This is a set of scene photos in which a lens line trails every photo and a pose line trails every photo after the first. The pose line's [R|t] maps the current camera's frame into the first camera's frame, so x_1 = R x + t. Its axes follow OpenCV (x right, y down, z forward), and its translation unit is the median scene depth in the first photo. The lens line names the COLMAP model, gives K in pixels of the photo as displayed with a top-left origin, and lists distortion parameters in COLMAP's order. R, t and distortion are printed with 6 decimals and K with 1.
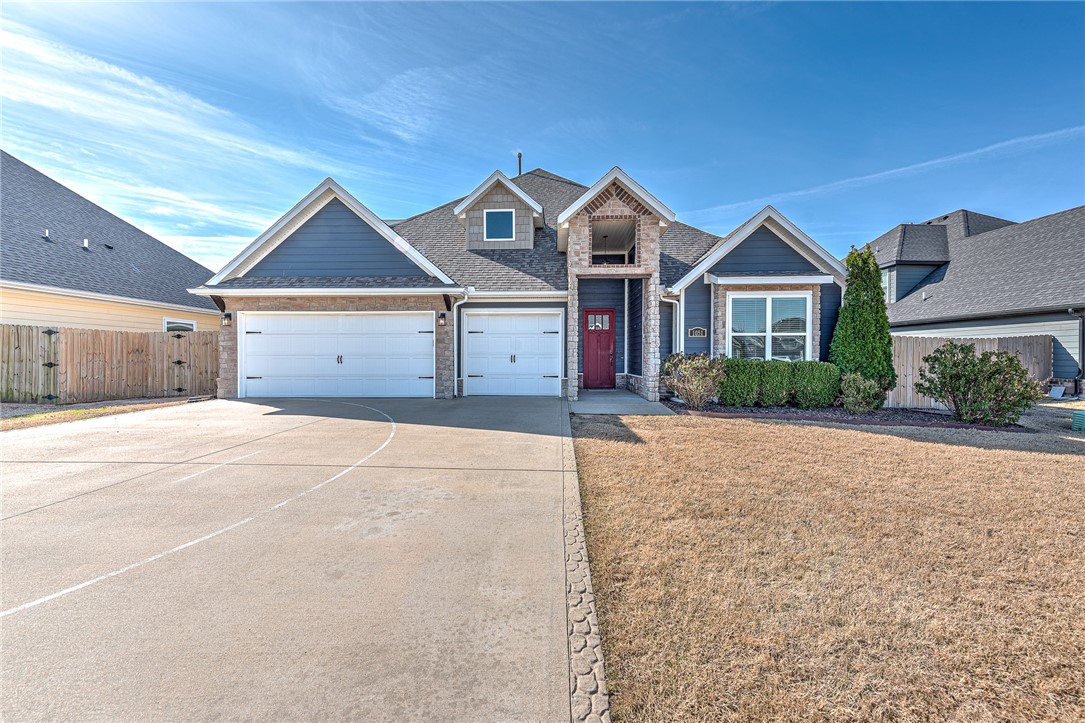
lens RADIAL K [[425.4, 0, 541.6], [0, 425.4, 362.3], [0, 0, 1]] dist [0.010854, -0.001390]
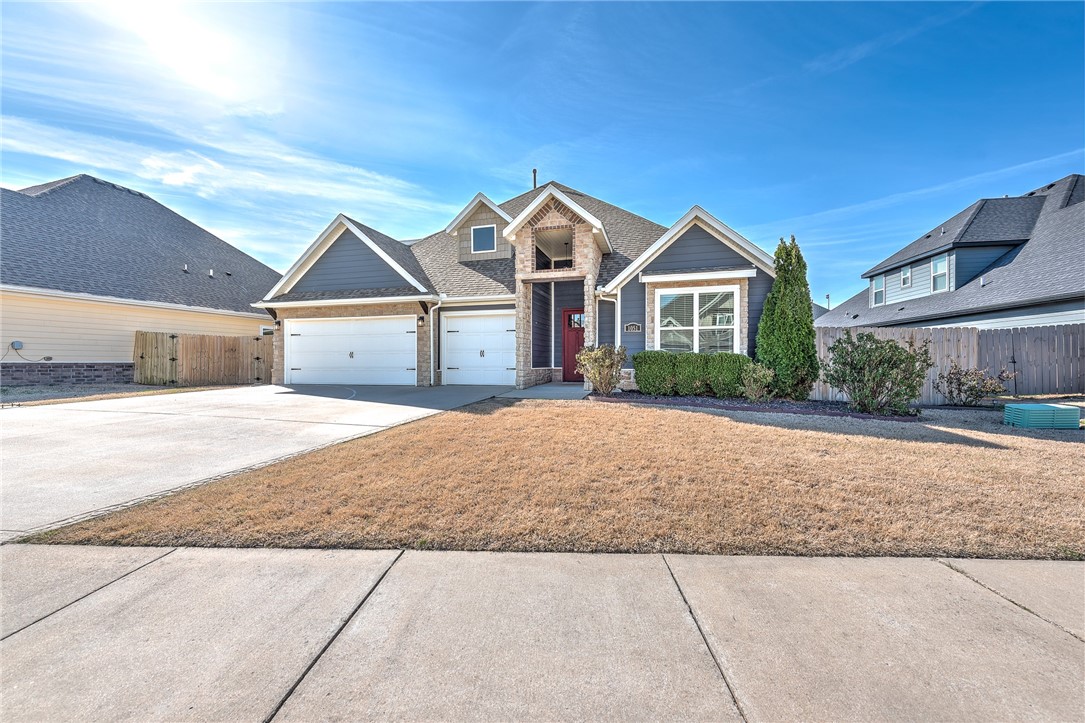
lens RADIAL K [[425.4, 0, 541.0], [0, 425.4, 360.7], [0, 0, 1]] dist [0.010854, -0.001390]
pose [[0.971498, -0.002157, -0.237038, 0.395721], [-0.000148, 0.999953, -0.009707, 0.024144], [0.237047, 0.009465, 0.971452, -0.103855]]
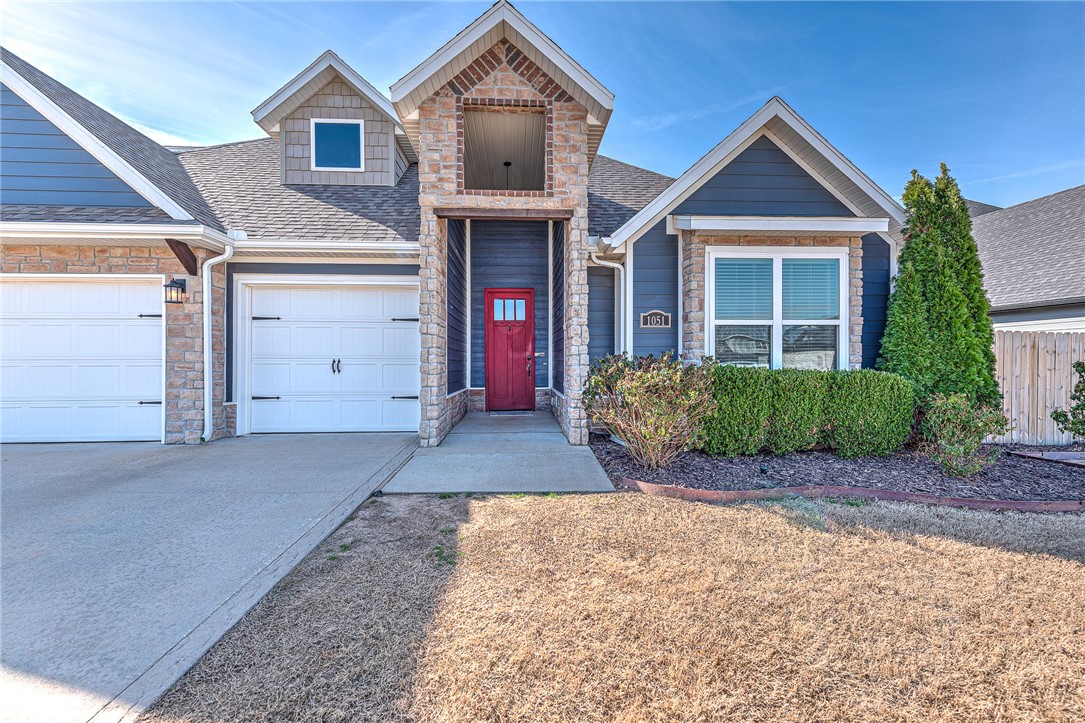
lens RADIAL K [[425.4, 0, 543.6], [0, 425.4, 362.5], [0, 0, 1]] dist [0.010854, -0.001390]
pose [[0.995537, -0.001668, 0.094354, 0.163543], [0.002739, 0.999933, -0.011226, -0.006822], [-0.094329, 0.011434, 0.995475, 0.449169]]
